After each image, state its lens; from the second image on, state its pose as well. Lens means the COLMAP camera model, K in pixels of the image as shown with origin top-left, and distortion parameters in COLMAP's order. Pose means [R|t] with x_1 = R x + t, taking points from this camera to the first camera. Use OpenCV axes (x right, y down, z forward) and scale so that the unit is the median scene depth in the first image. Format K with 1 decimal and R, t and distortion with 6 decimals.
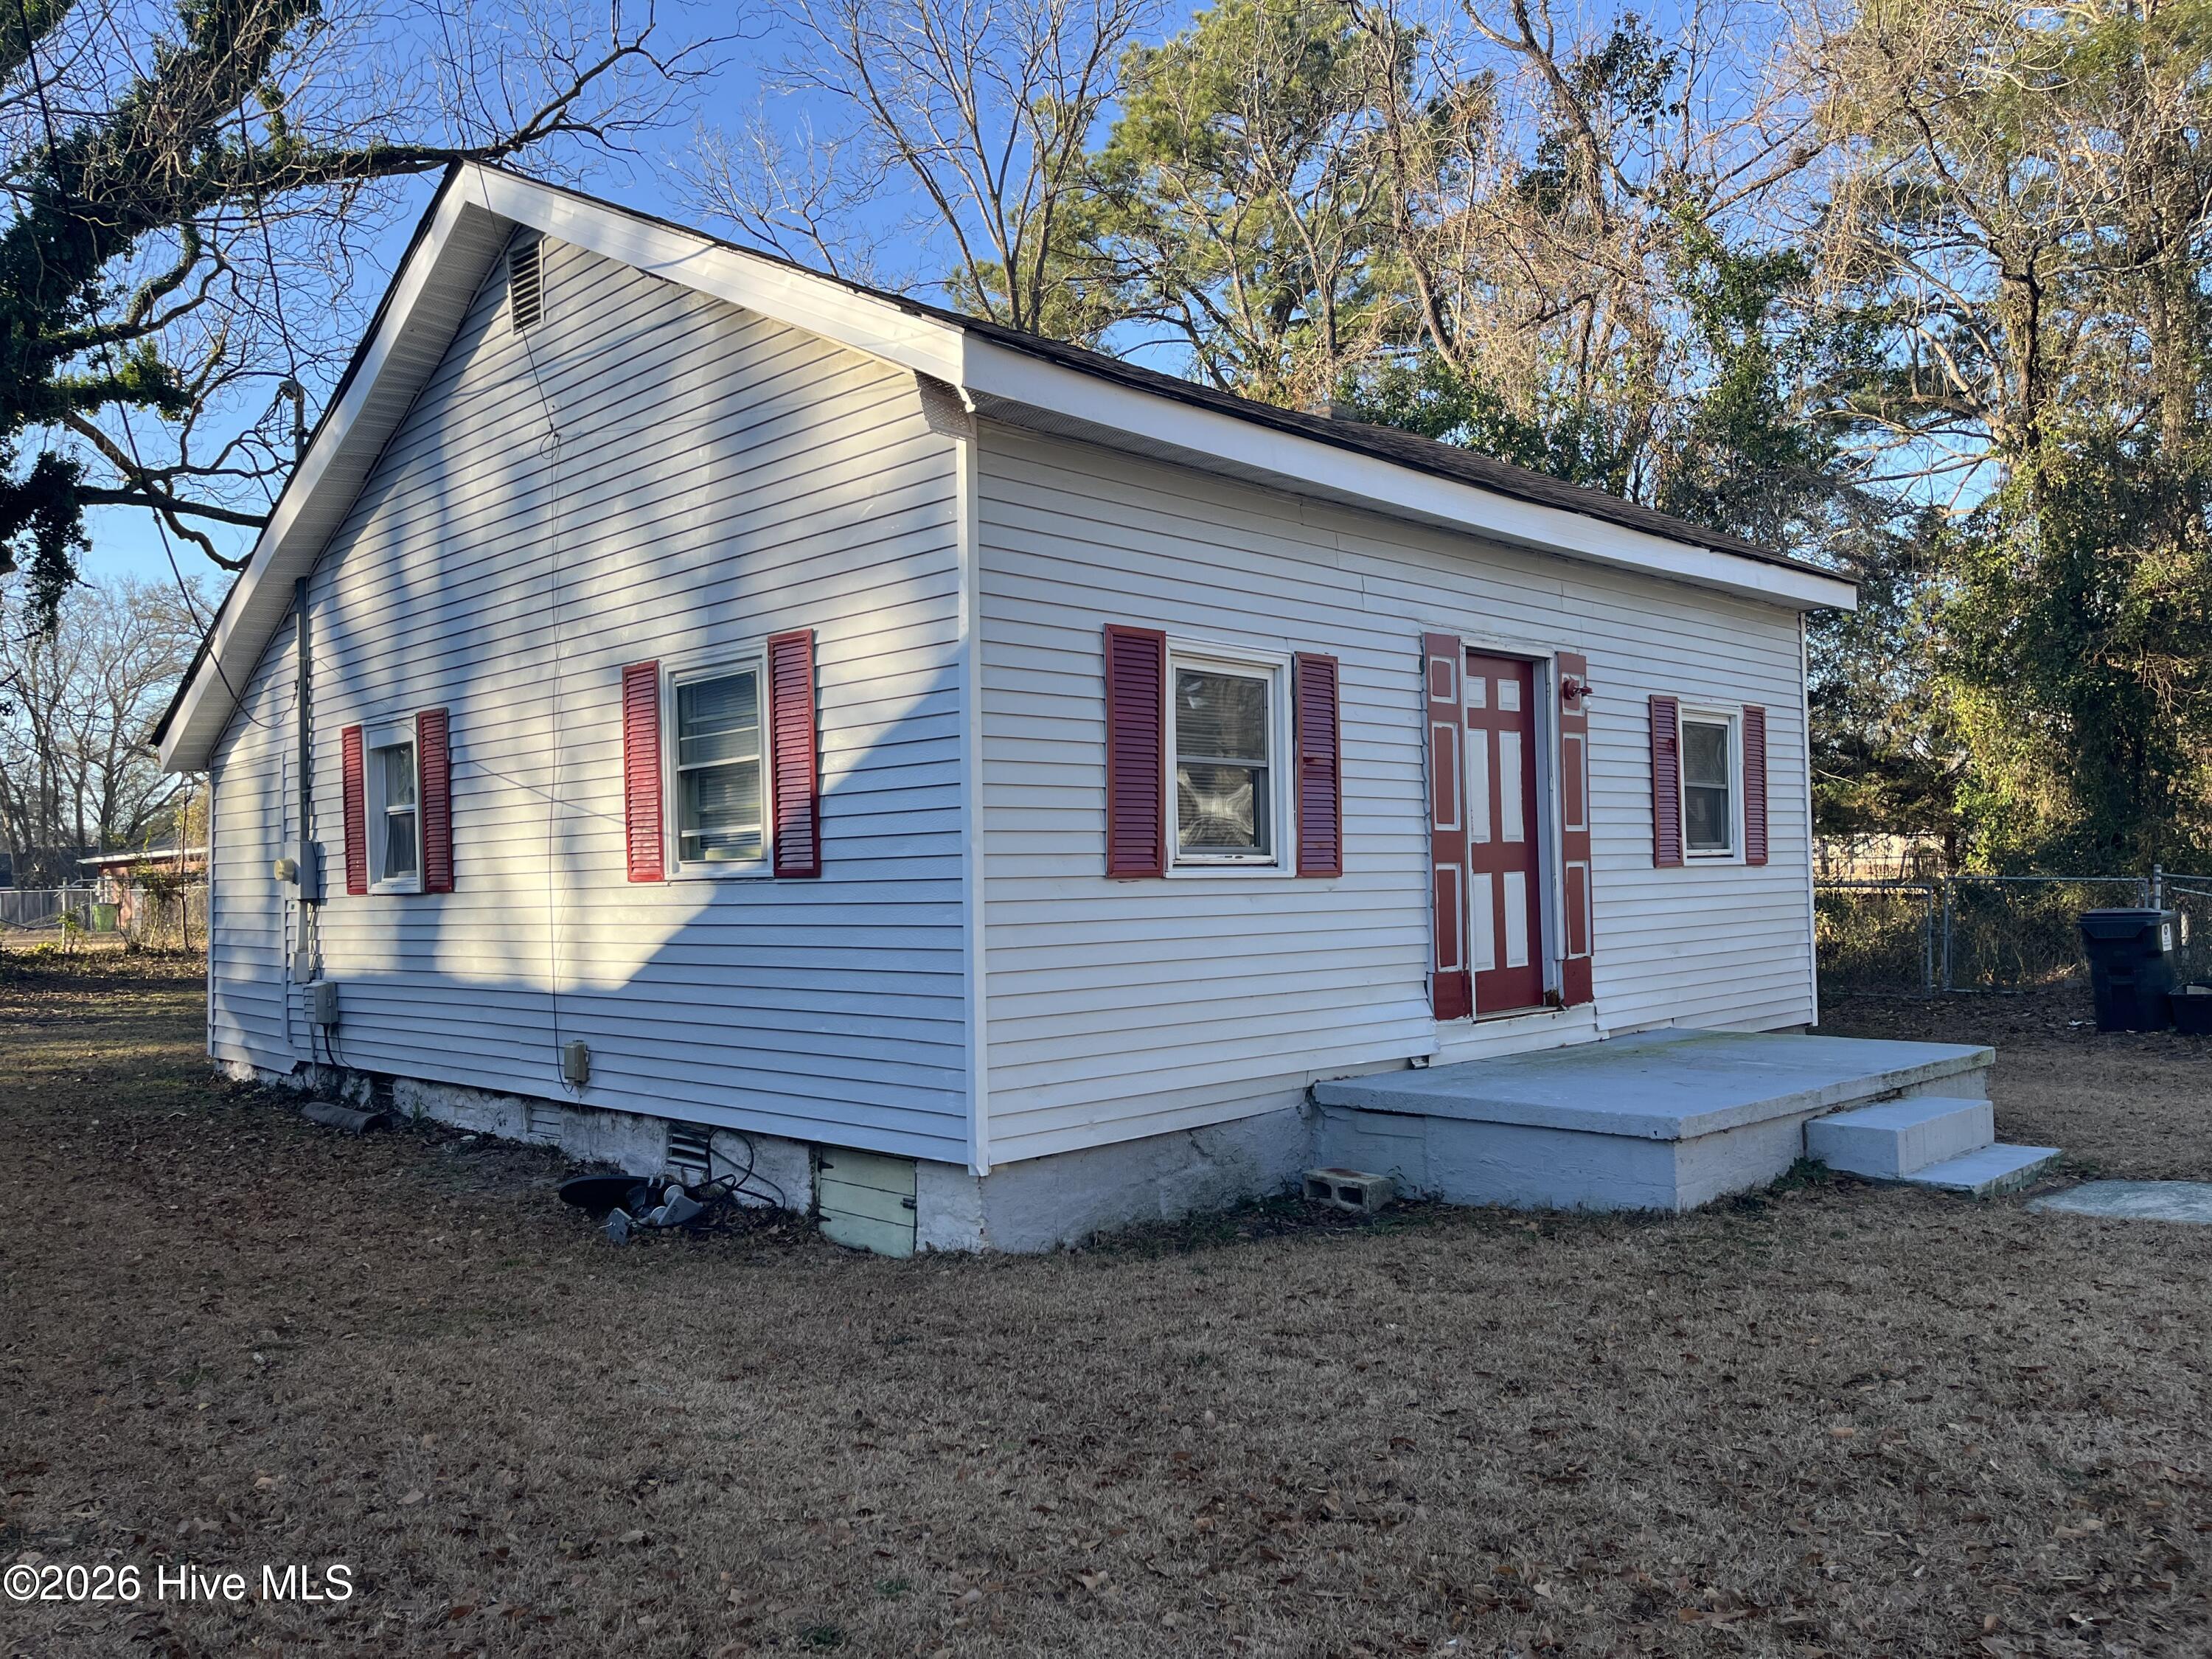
lens RADIAL K [[1664.6, 0, 1106.0], [0, 1664.6, 829.5], [0, 0, 1]] dist [0.059845, -0.081300]
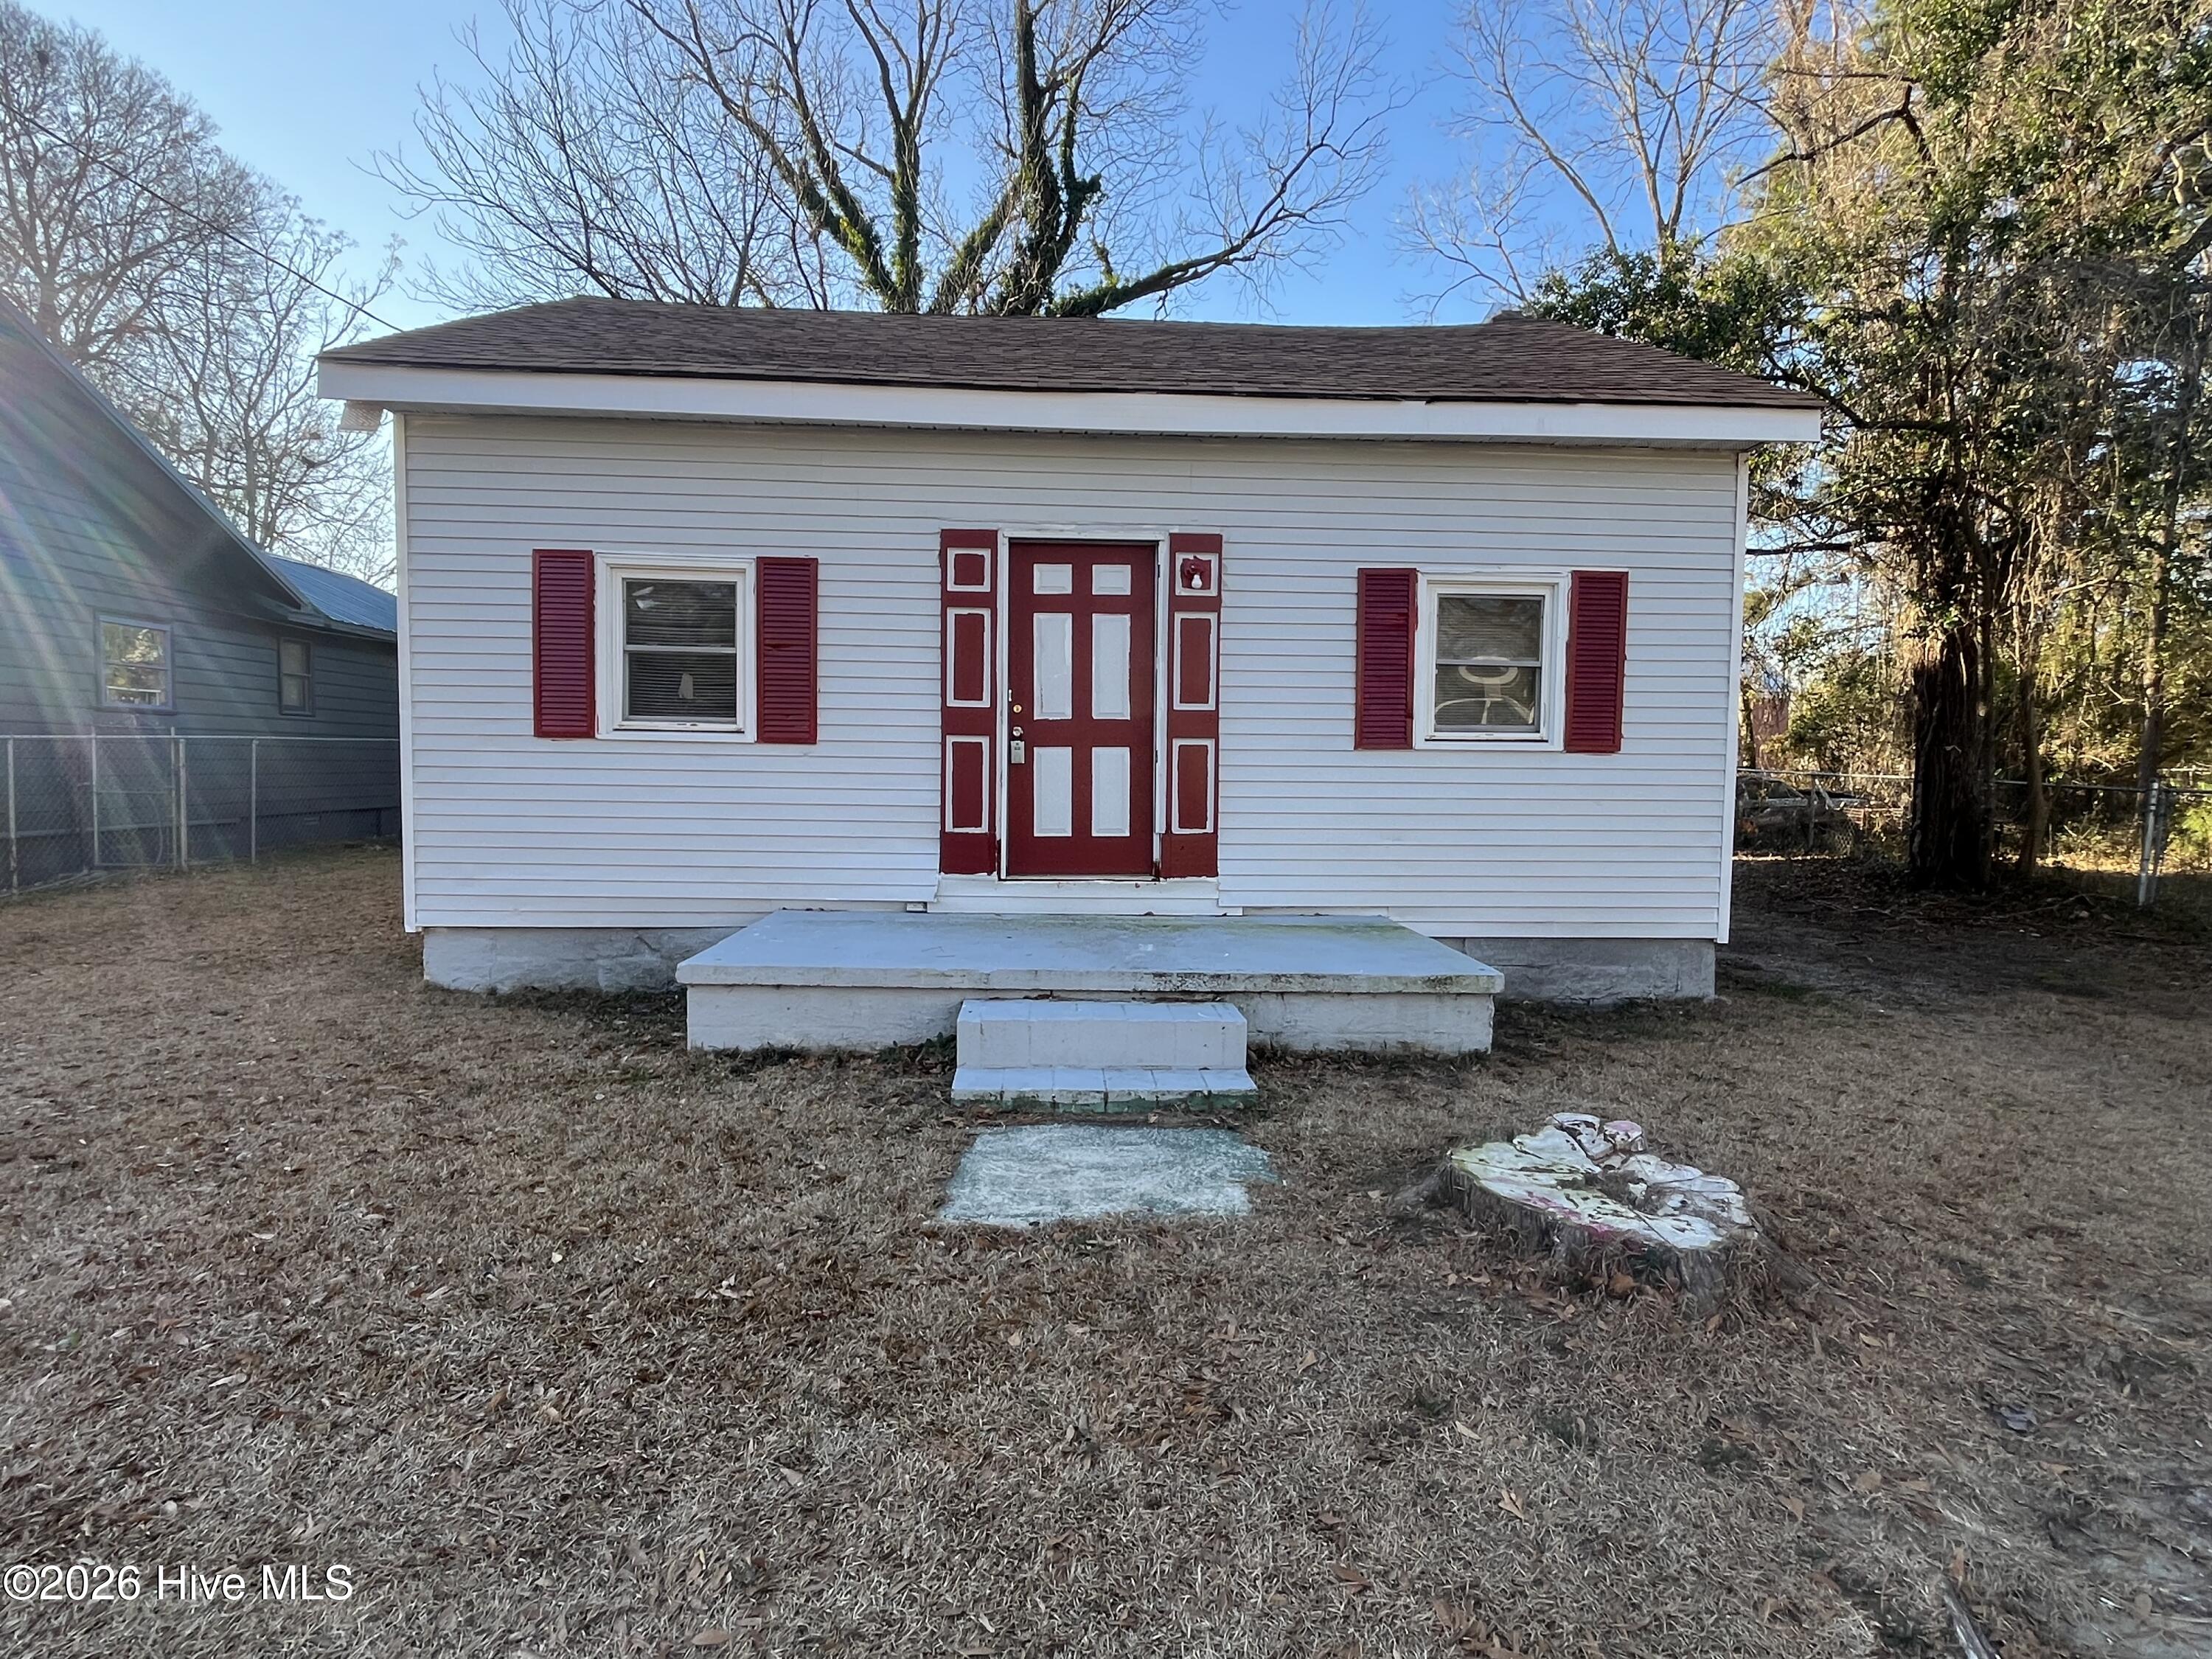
lens RADIAL K [[1123.8, 0, 1106.7], [0, 1123.8, 797.2], [0, 0, 1]] dist [0.012892, -0.000007]
pose [[0.740674, 0.063905, -0.668818, 1.256424], [-0.009231, 0.996340, 0.084976, -0.006234], [0.671801, -0.056766, 0.738553, 0.807232]]
